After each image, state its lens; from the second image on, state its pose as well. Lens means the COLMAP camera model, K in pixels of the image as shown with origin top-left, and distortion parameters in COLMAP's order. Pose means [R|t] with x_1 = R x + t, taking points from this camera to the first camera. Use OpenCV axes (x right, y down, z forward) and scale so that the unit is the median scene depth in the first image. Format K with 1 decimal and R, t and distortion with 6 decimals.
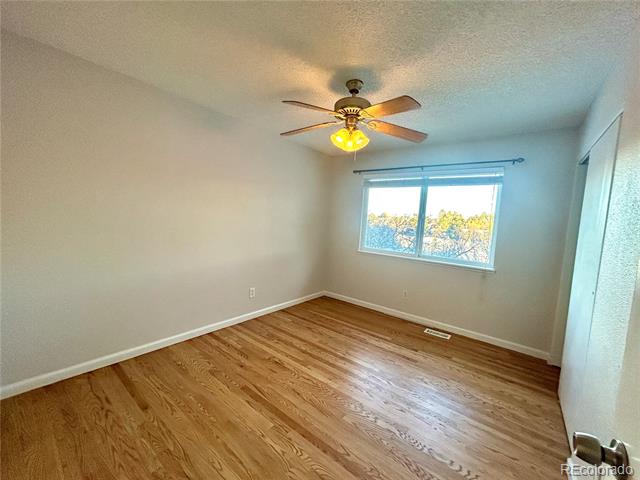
lens RADIAL K [[256.7, 0, 320.8], [0, 256.7, 239.6], [0, 0, 1]] dist [-0.002497, 0.001282]
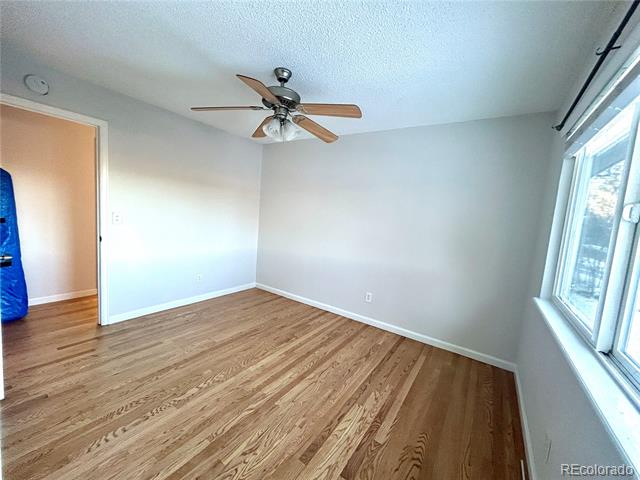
lens RADIAL K [[256.7, 0, 321.5], [0, 256.7, 240.2], [0, 0, 1]] dist [-0.002497, 0.001282]
pose [[0.088660, 0.056731, -0.994445, 0.818529], [-0.158715, 0.986426, 0.042123, -0.028463], [0.983336, 0.154098, 0.096461, 0.818196]]
